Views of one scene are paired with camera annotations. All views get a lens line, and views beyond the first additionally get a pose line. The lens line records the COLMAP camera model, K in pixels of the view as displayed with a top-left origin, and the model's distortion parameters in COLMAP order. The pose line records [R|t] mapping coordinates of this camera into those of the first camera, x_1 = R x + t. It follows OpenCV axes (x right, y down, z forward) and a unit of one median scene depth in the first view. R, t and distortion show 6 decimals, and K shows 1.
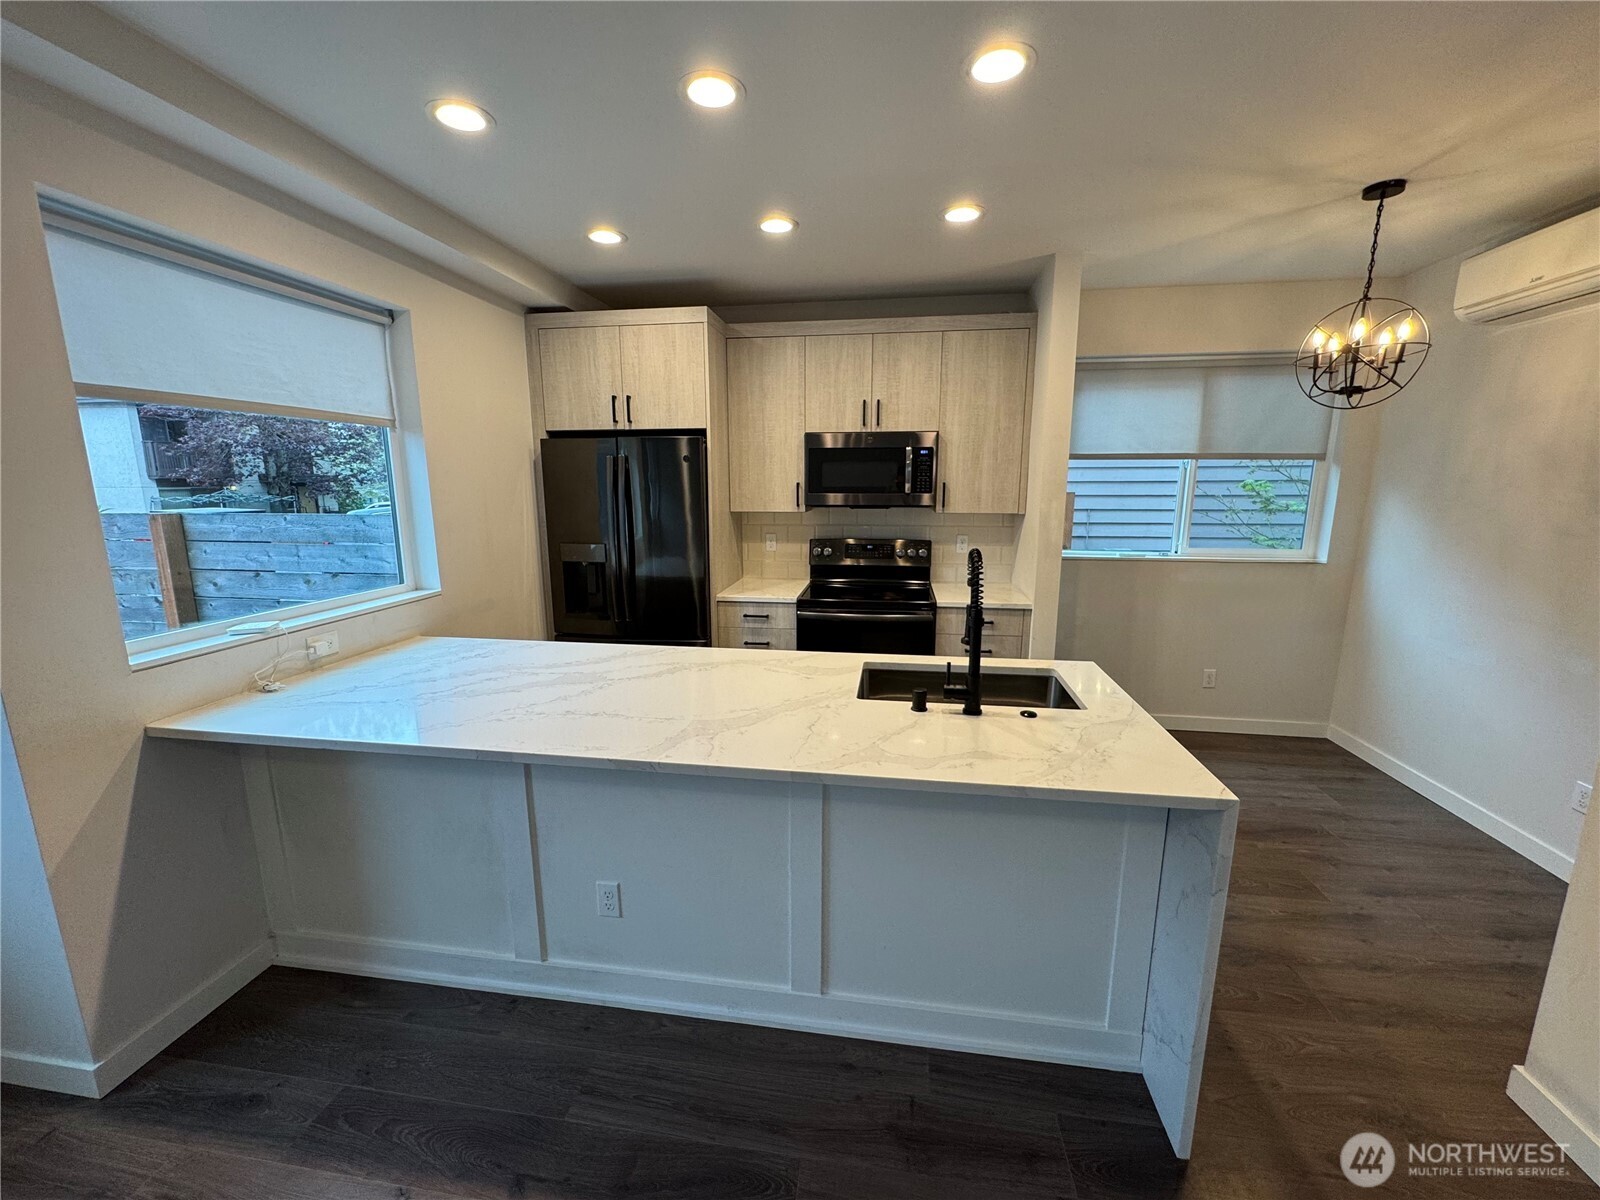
lens RADIAL K [[638.9, 0, 801.3], [0, 638.9, 599.7], [0, 0, 1]] dist [-0.004544, 0.000891]
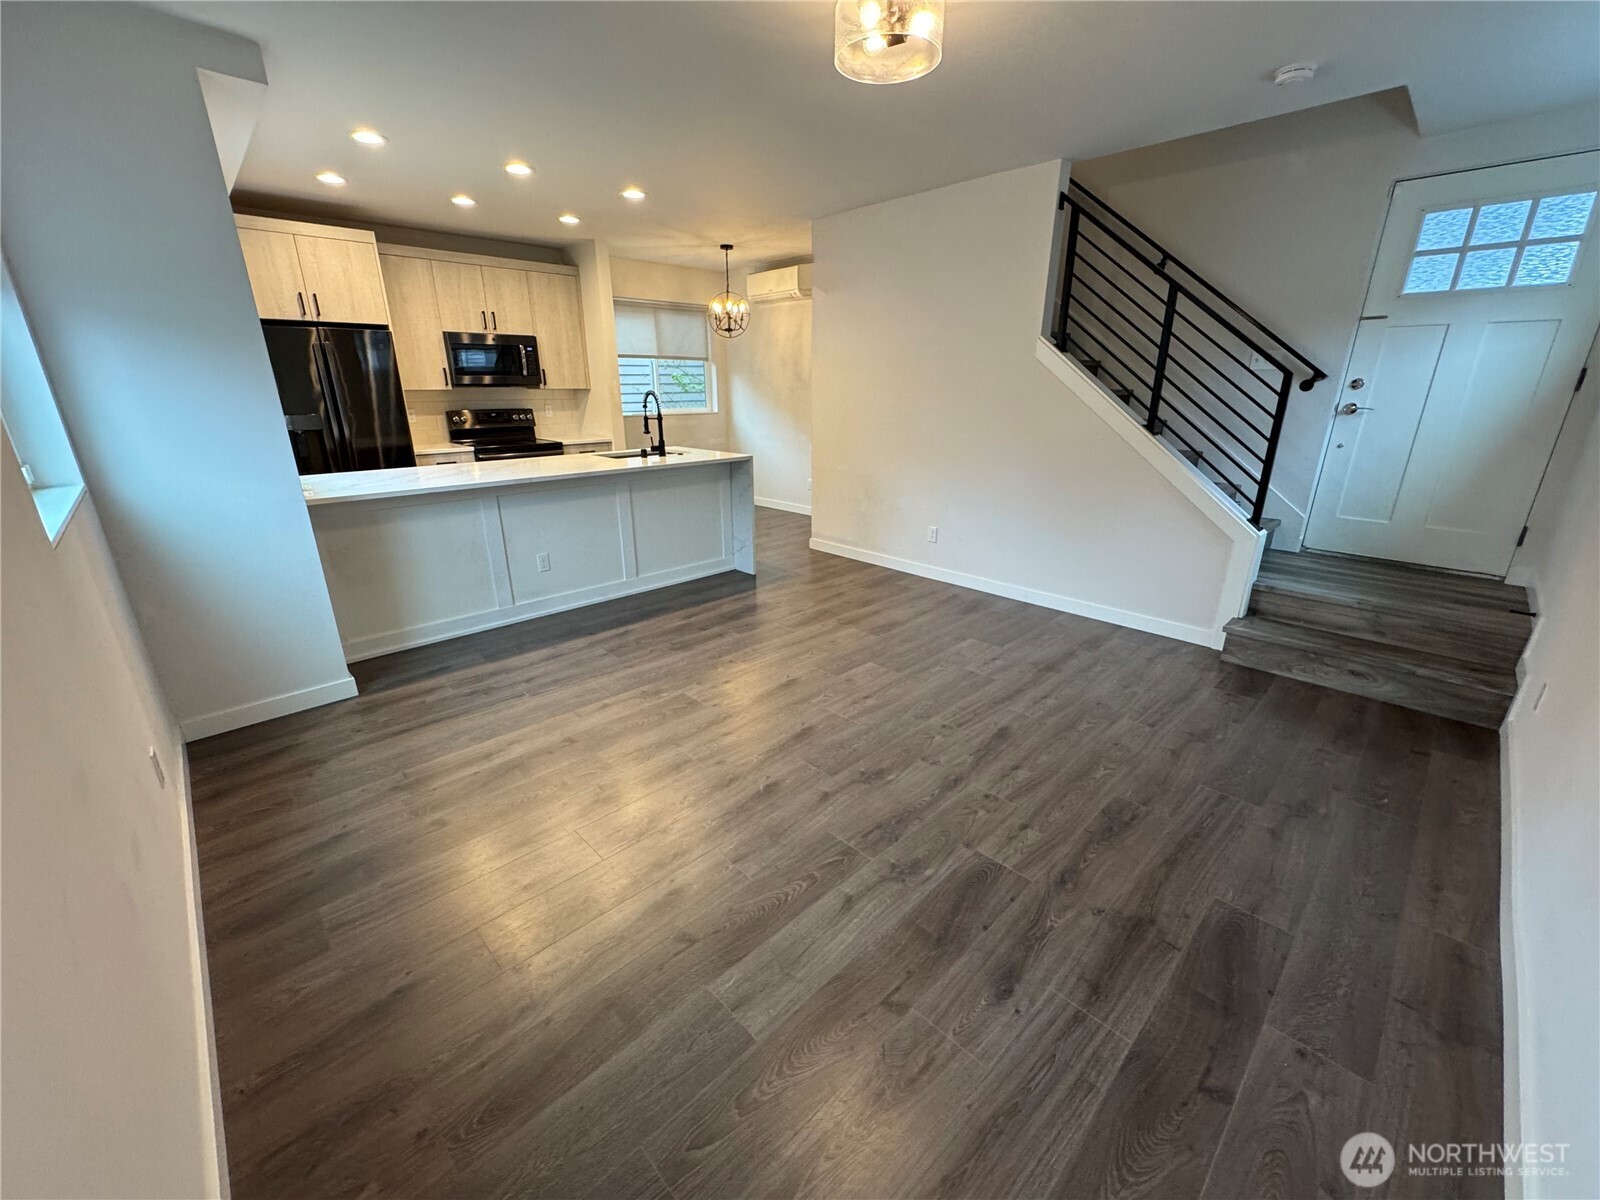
lens RADIAL K [[638.9, 0, 801.3], [0, 638.9, 599.7], [0, 0, 1]] dist [-0.004544, 0.000891]
pose [[0.608045, -0.254466, 0.752016, -0.793822], [0.147936, 0.966966, 0.207587, 0.152579], [-0.779998, -0.014972, 0.625603, -0.567689]]
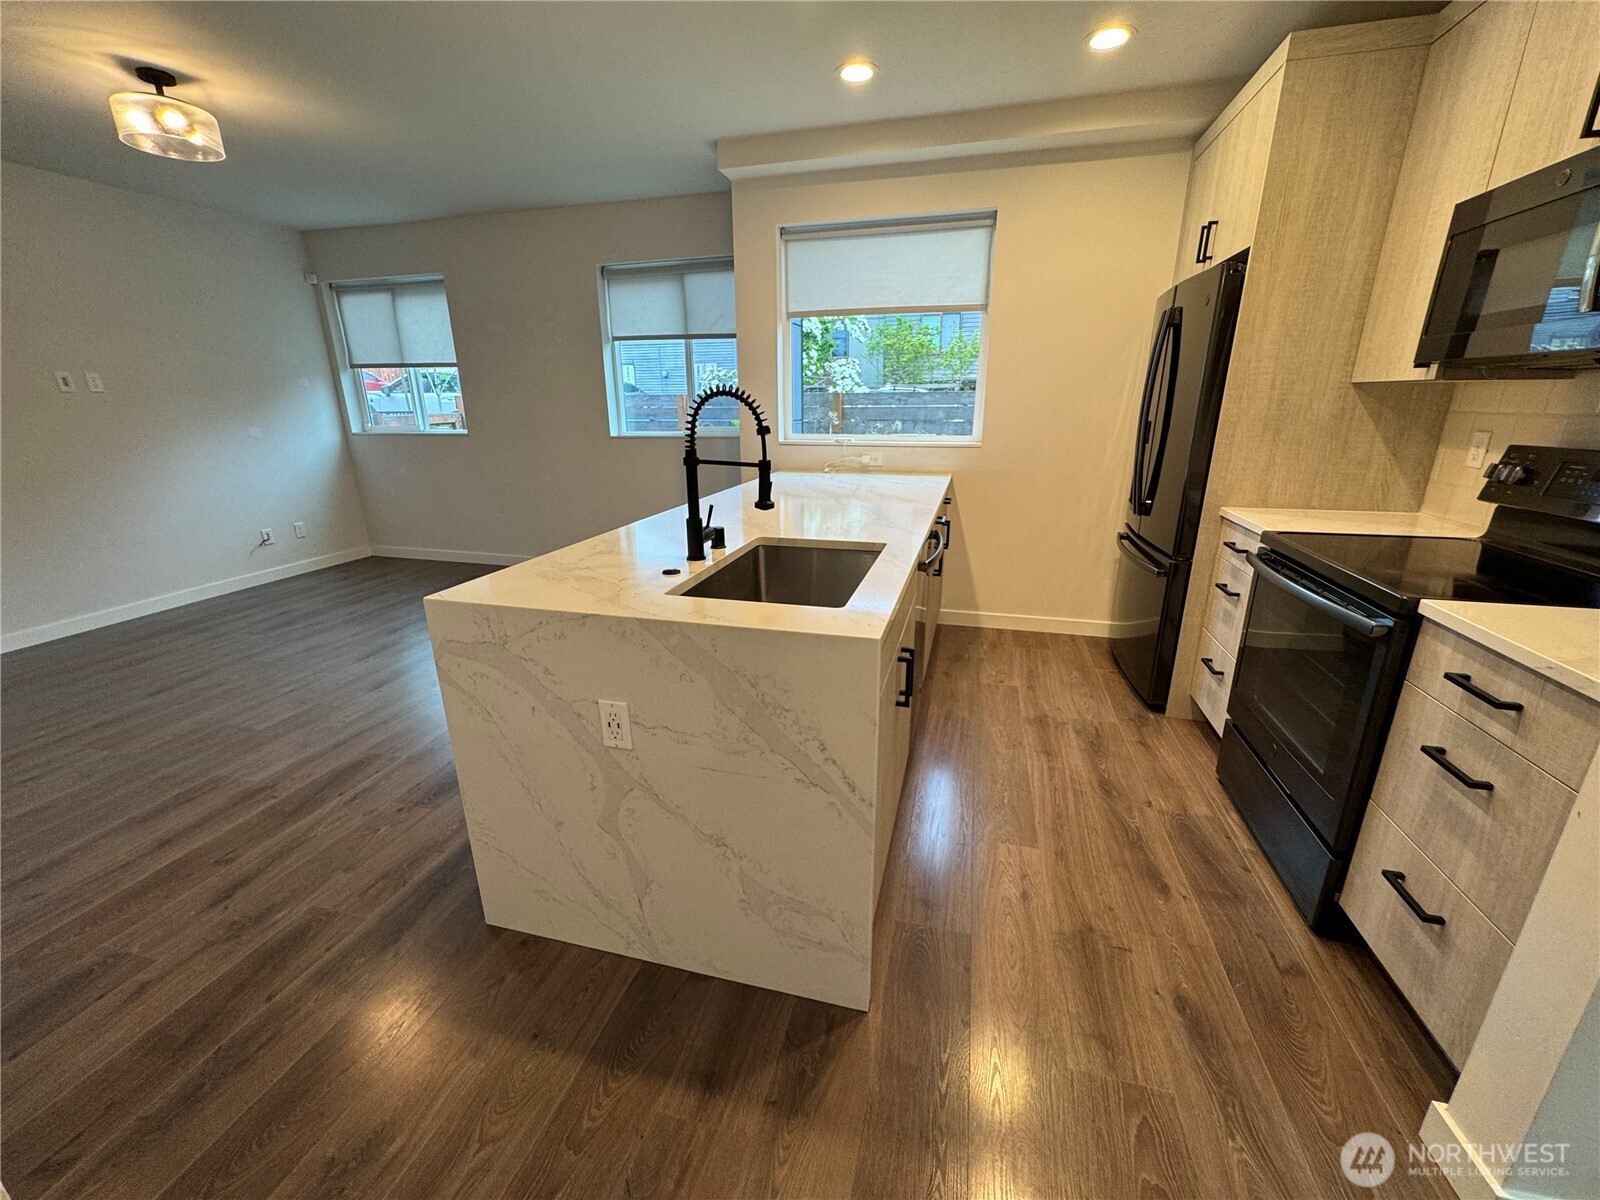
lens RADIAL K [[637.5, 0, 801.0], [0, 637.5, 600.4], [0, 0, 1]] dist [-0.004033, 0.000229]
pose [[-0.116459, 0.302010, -0.946164, 0.636935], [-0.177574, 0.930965, 0.319016, -0.054593], [0.977192, 0.205167, -0.054790, 0.657054]]
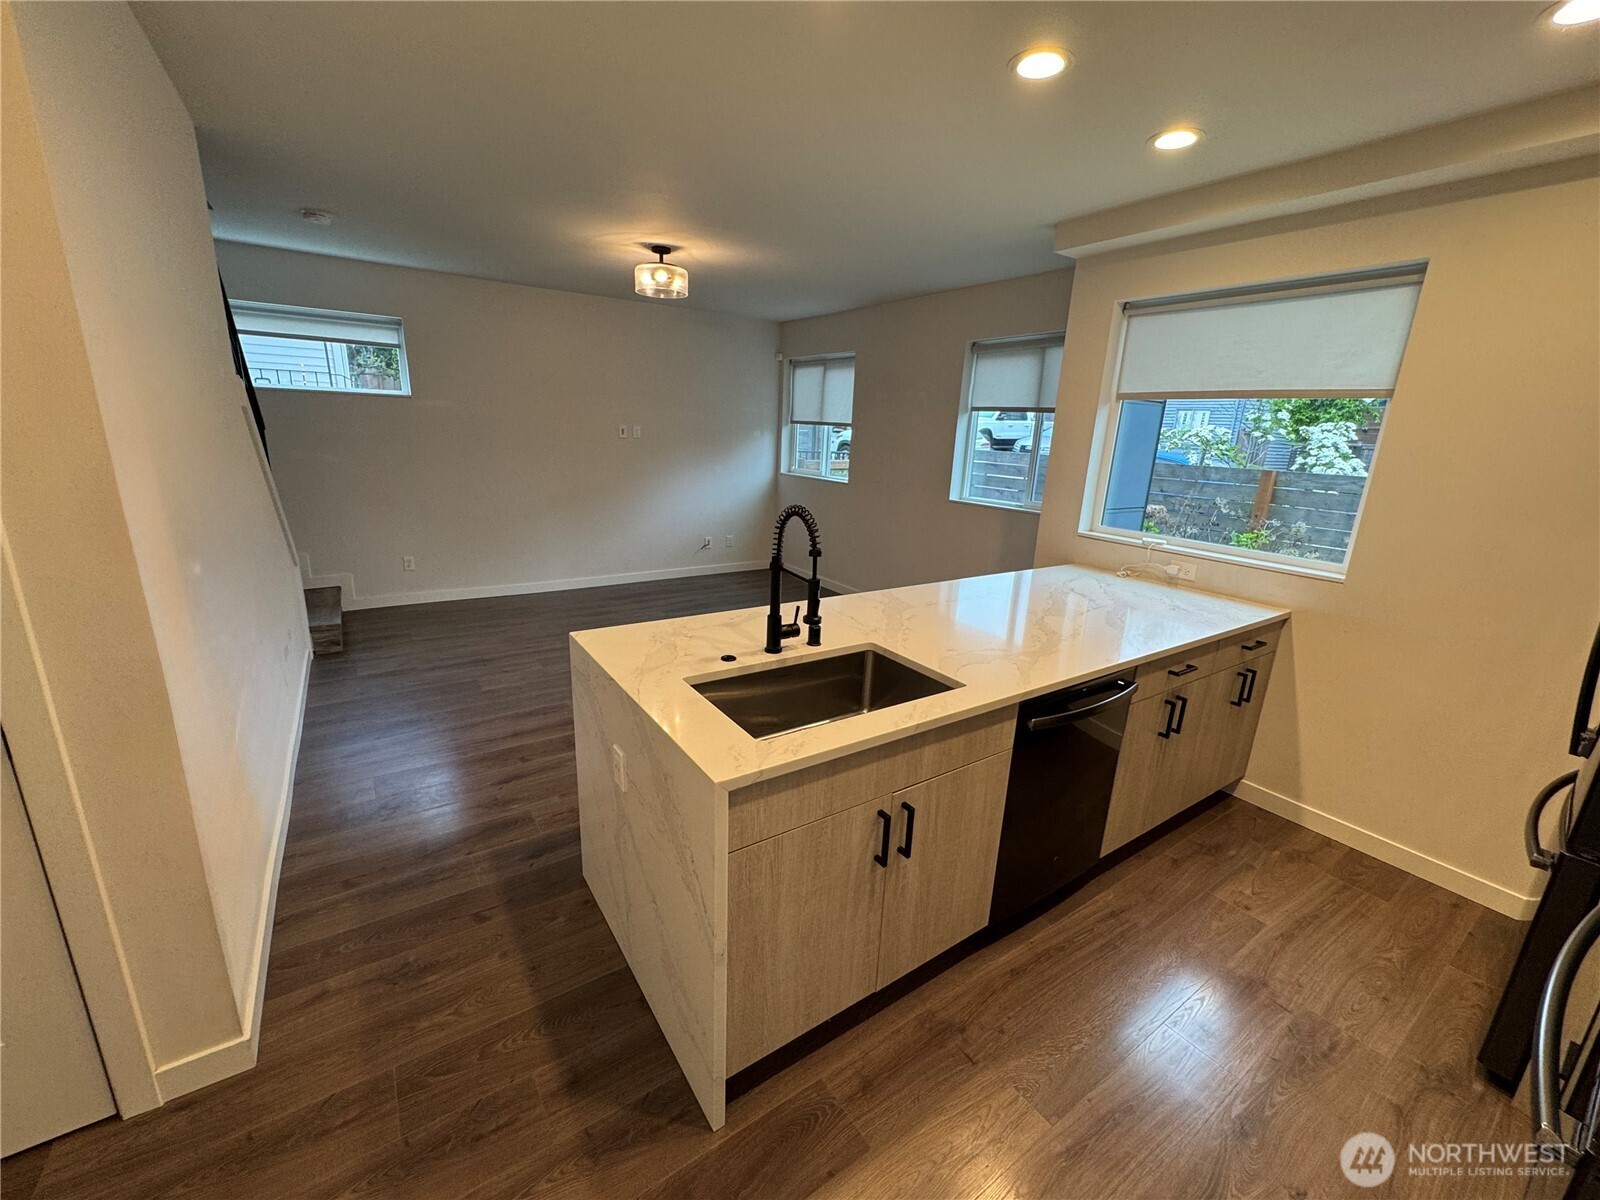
lens RADIAL K [[638.9, 0, 801.3], [0, 638.9, 599.7], [0, 0, 1]] dist [-0.004544, 0.000891]
pose [[-0.734435, 0.149069, -0.662105, 0.501224], [-0.165947, 0.906523, 0.388173, -0.175583], [0.658078, 0.394962, -0.641045, 0.906918]]
